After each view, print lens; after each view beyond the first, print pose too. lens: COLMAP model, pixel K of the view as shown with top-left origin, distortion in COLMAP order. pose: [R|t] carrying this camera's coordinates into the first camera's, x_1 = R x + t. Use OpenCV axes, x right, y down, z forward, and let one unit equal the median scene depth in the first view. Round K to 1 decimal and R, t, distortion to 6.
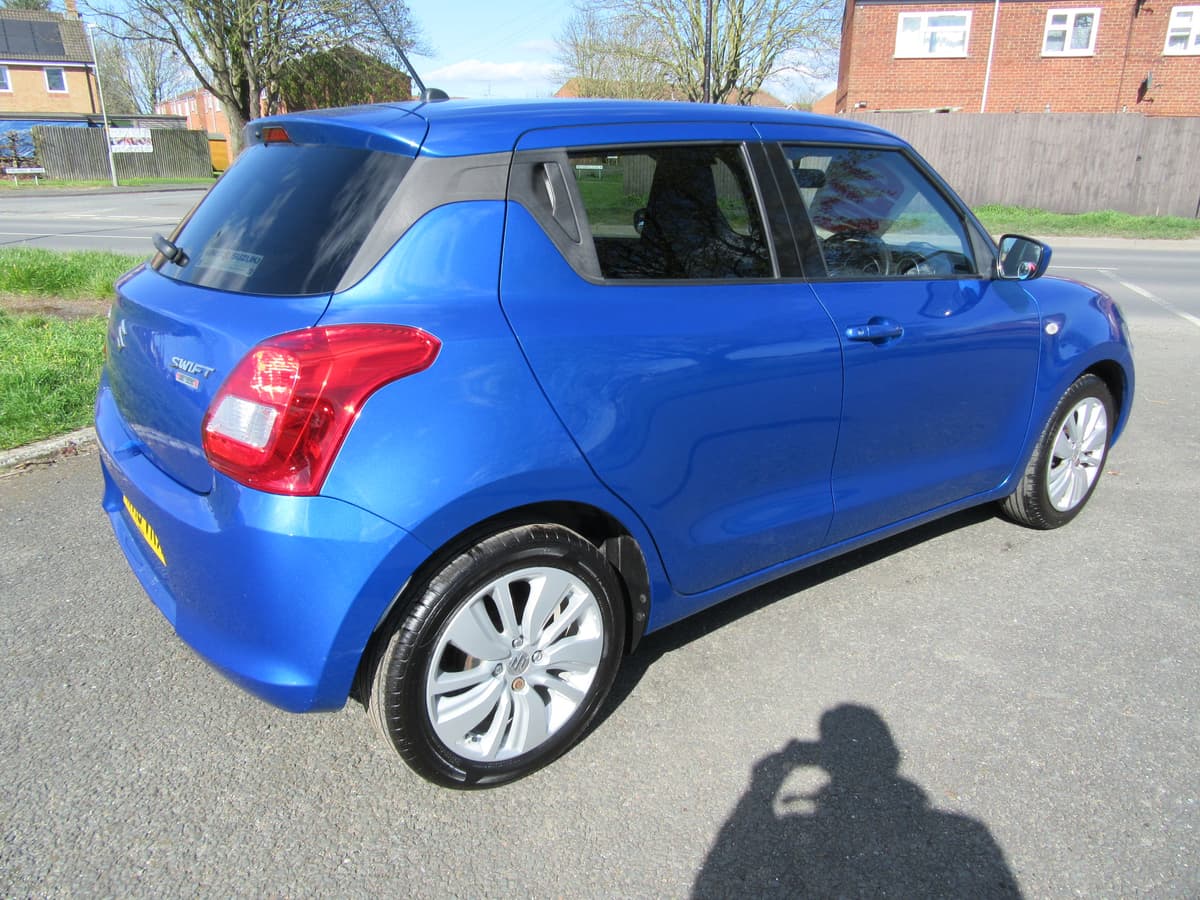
lens RADIAL K [[887.2, 0, 597.9], [0, 887.2, 451.1], [0, 0, 1]] dist [-0.014821, 0.011920]
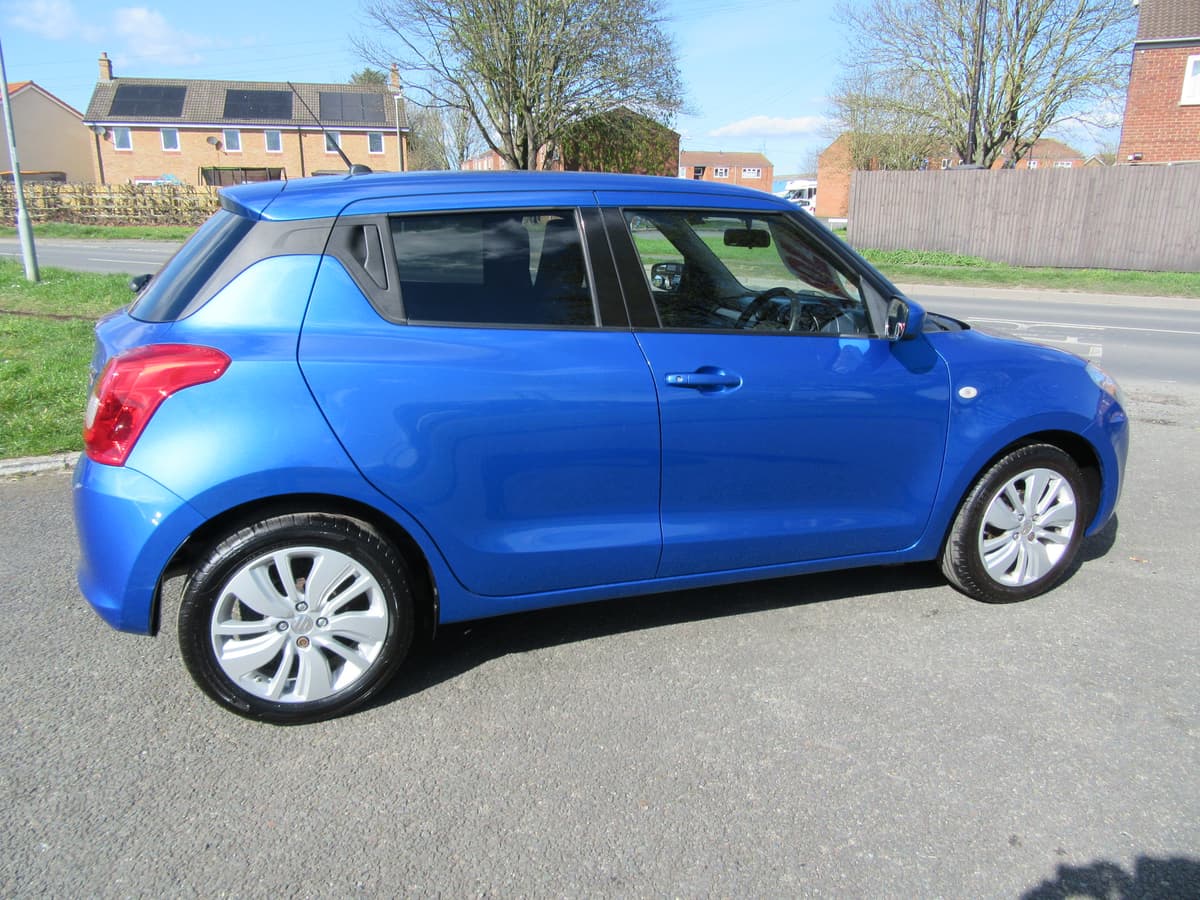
lens RADIAL K [[884.4, 0, 594.2], [0, 884.4, 448.8], [0, 0, 1]] dist [-0.009883, 0.005217]
pose [[0.954557, 0.081546, -0.286655, 0.355006], [-0.097518, 0.994353, -0.041866, 0.004516], [0.281622, 0.067918, 0.957119, -0.044249]]
